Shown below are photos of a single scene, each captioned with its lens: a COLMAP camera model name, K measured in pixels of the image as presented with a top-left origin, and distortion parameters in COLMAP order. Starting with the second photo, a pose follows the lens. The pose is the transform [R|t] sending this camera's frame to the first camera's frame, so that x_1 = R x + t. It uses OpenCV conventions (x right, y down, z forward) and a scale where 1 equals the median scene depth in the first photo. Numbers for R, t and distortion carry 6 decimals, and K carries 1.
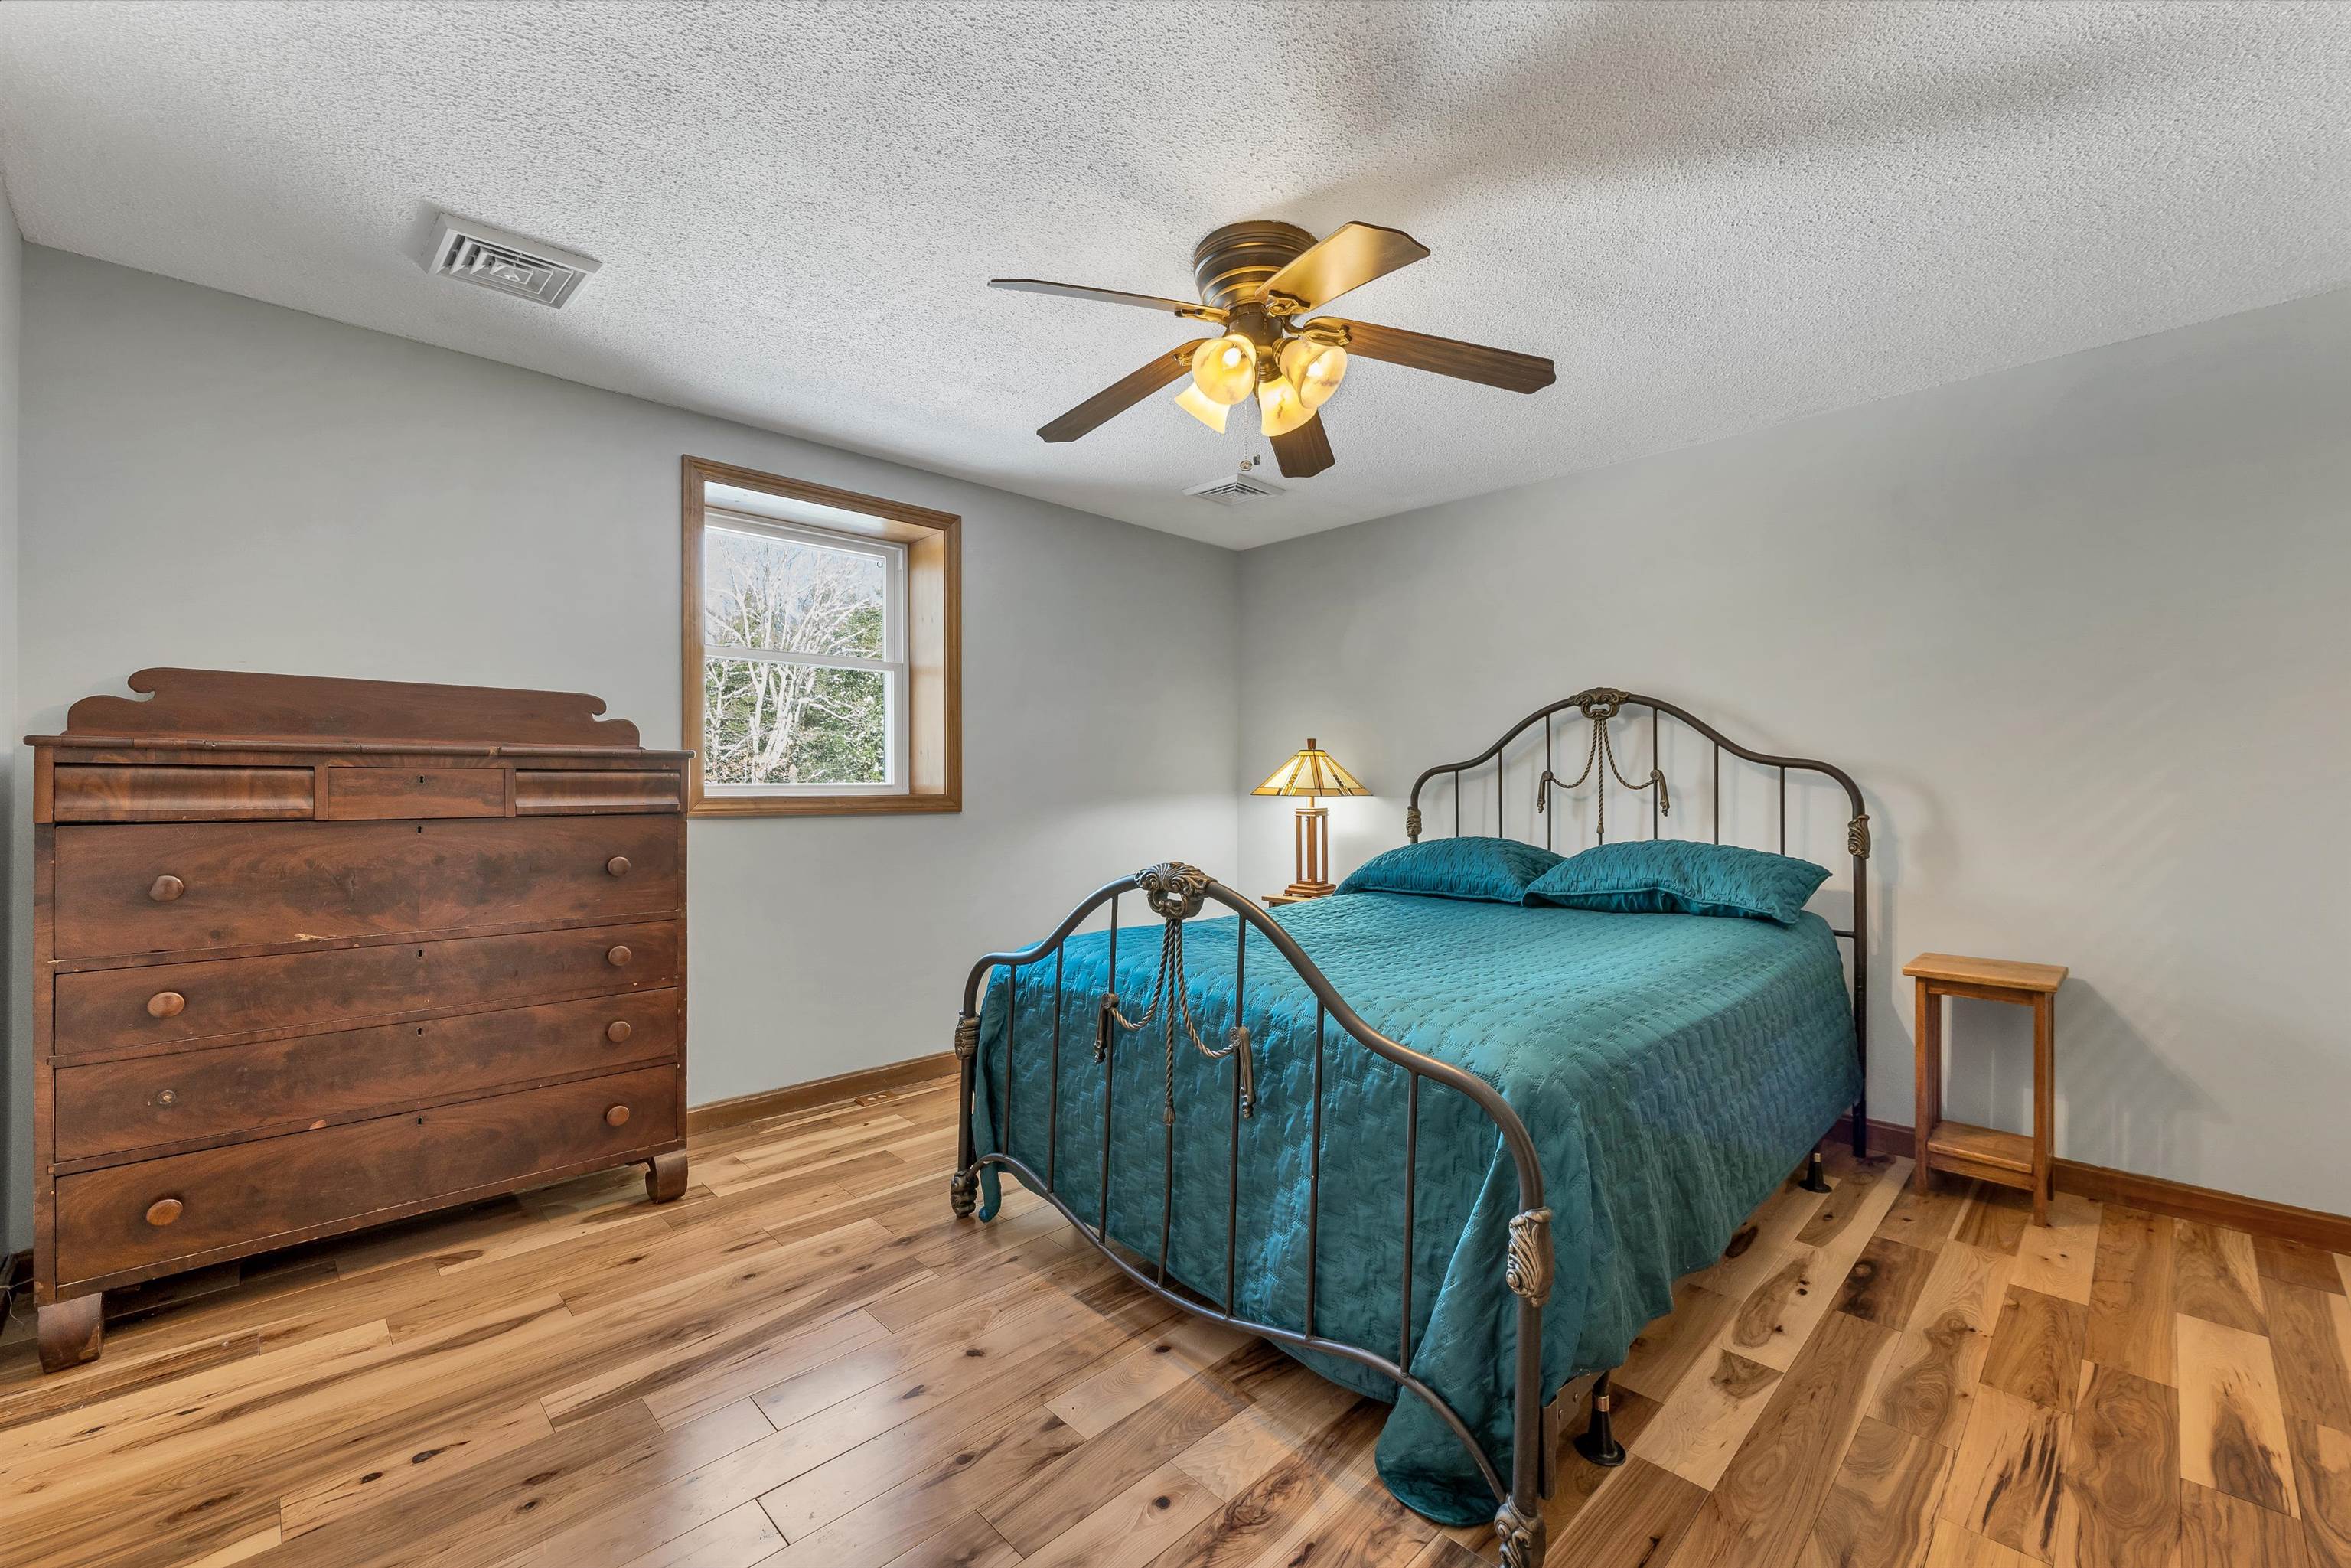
lens RADIAL K [[973.0, 0, 1162.6], [0, 973.0, 786.1], [0, 0, 1]] dist [0.001019, -0.001579]
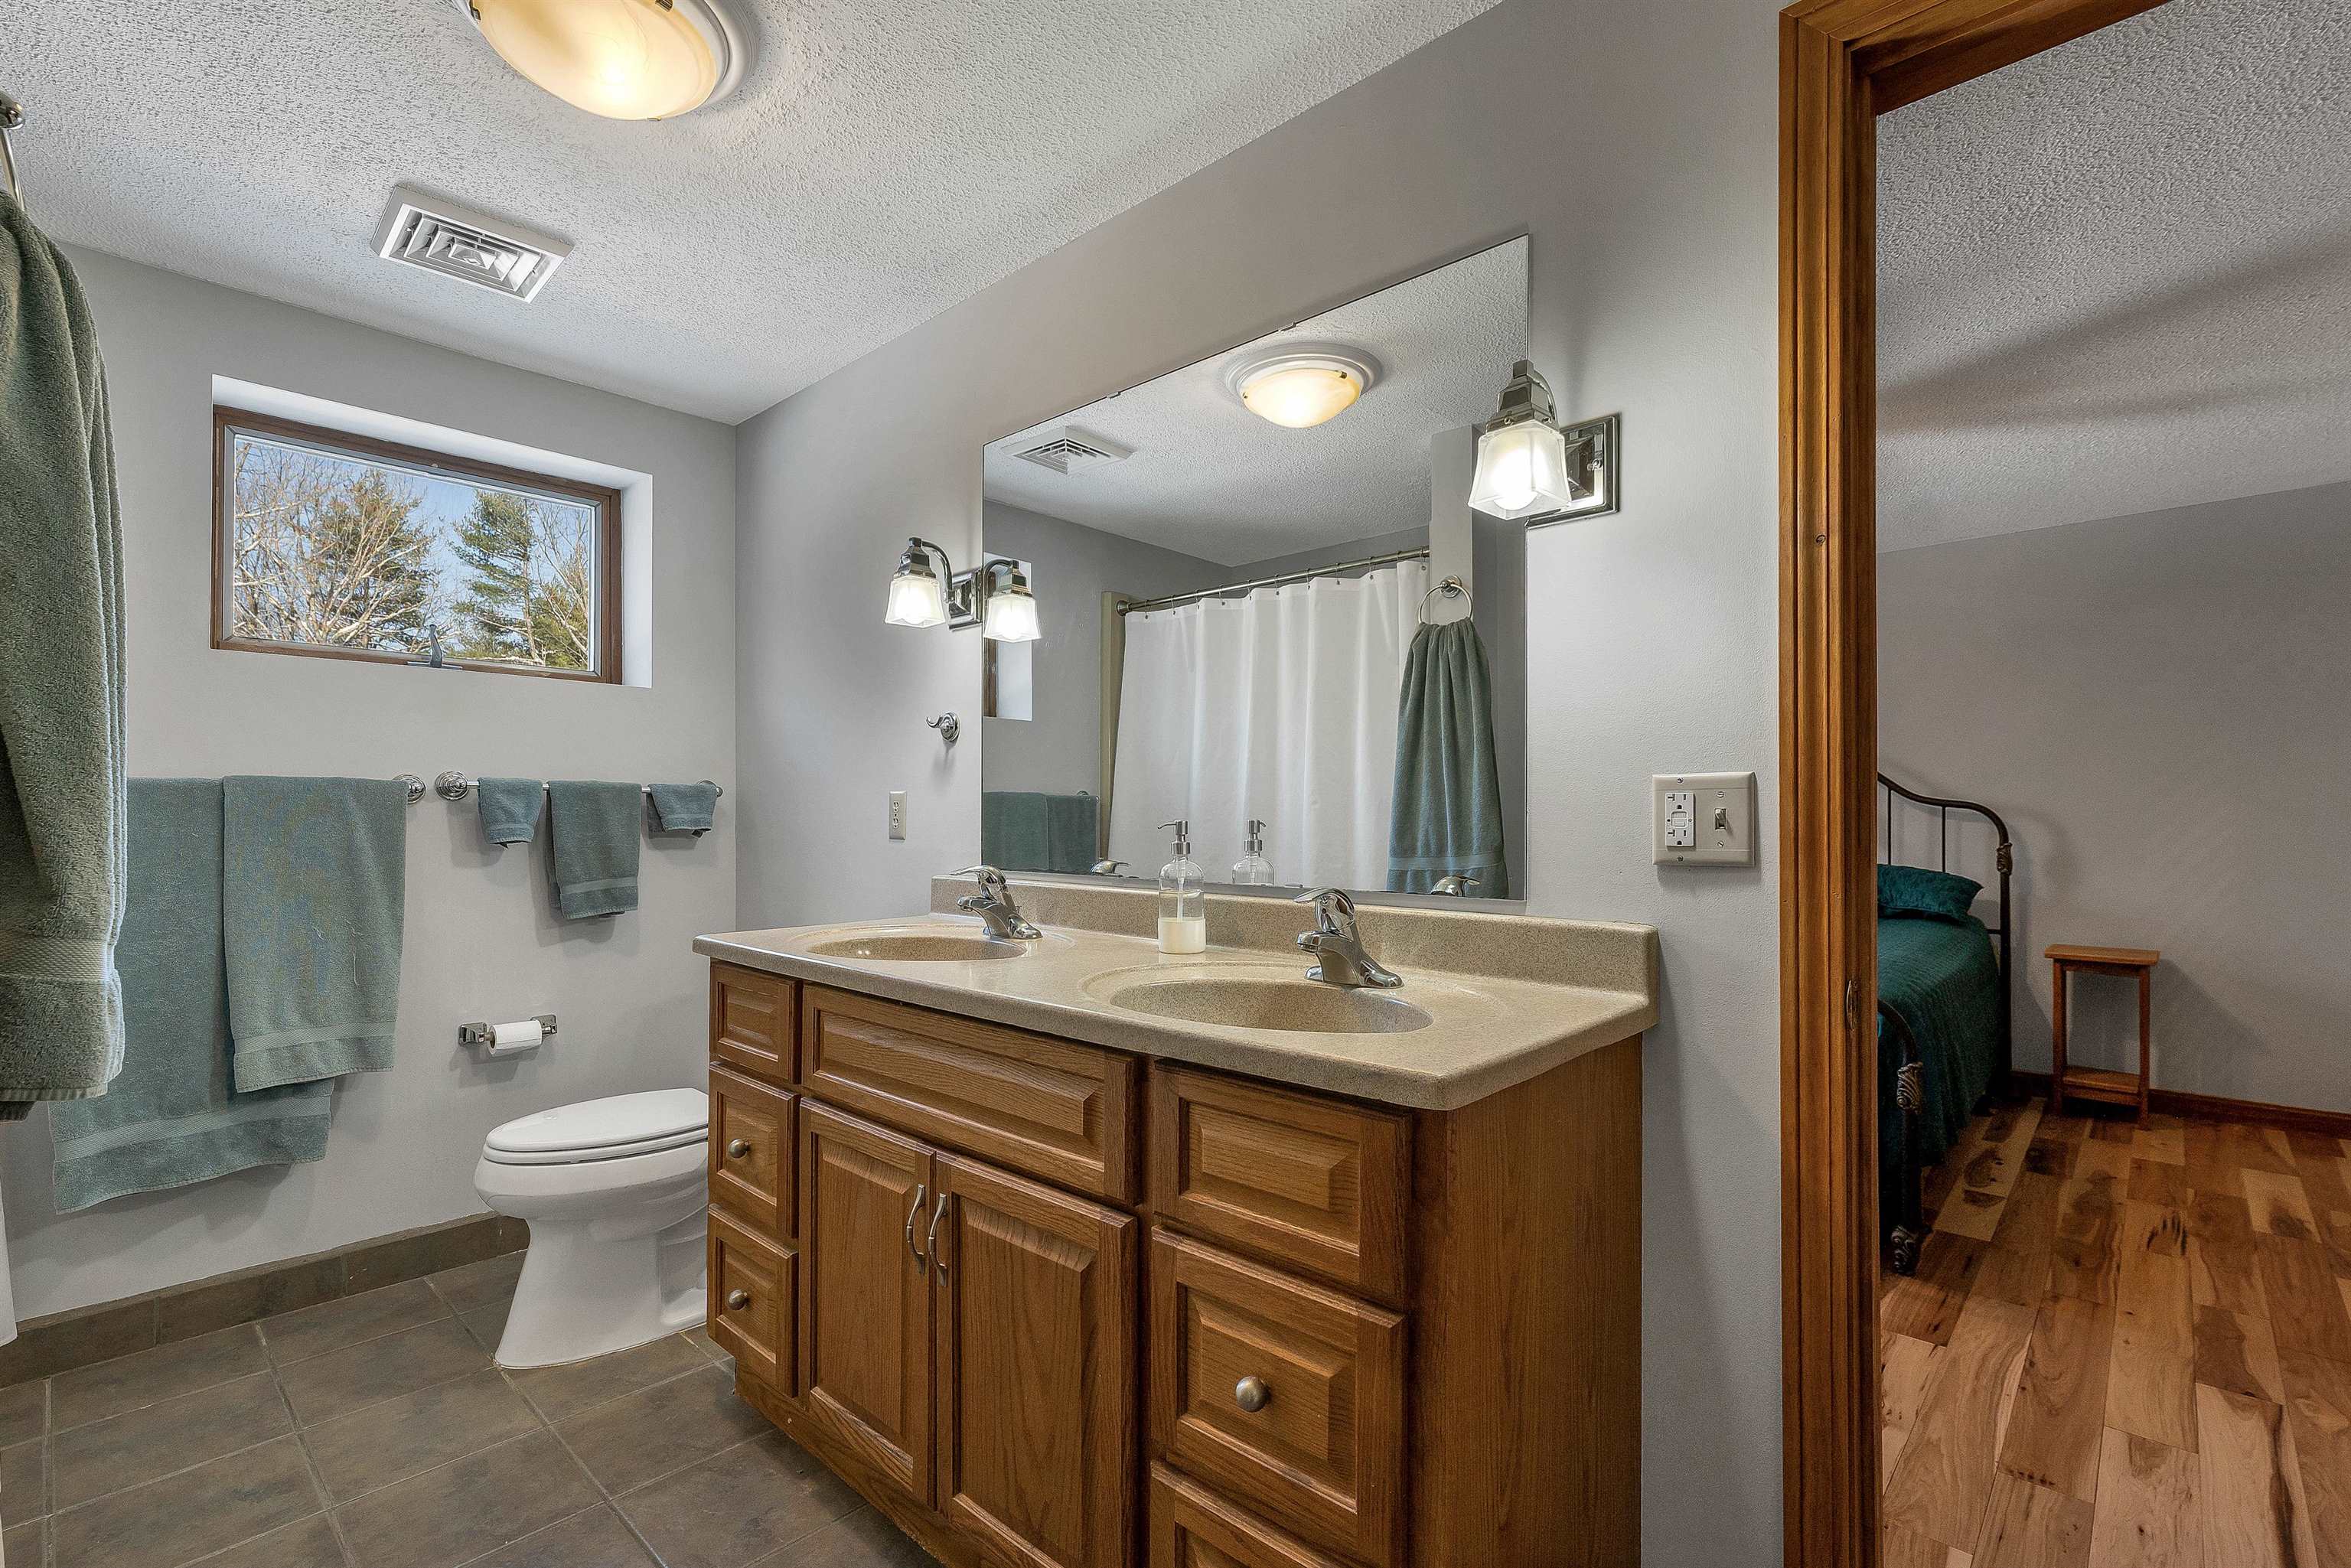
lens RADIAL K [[1093.7, 0, 1153.1], [0, 1093.7, 805.1], [0, 0, 1]] dist [-0.003462, 0.001213]
pose [[0.998761, 0.002873, 0.049691, -0.662441], [-0.002545, 0.999974, -0.006675, -0.011611], [-0.049709, 0.006540, 0.998742, -0.557081]]
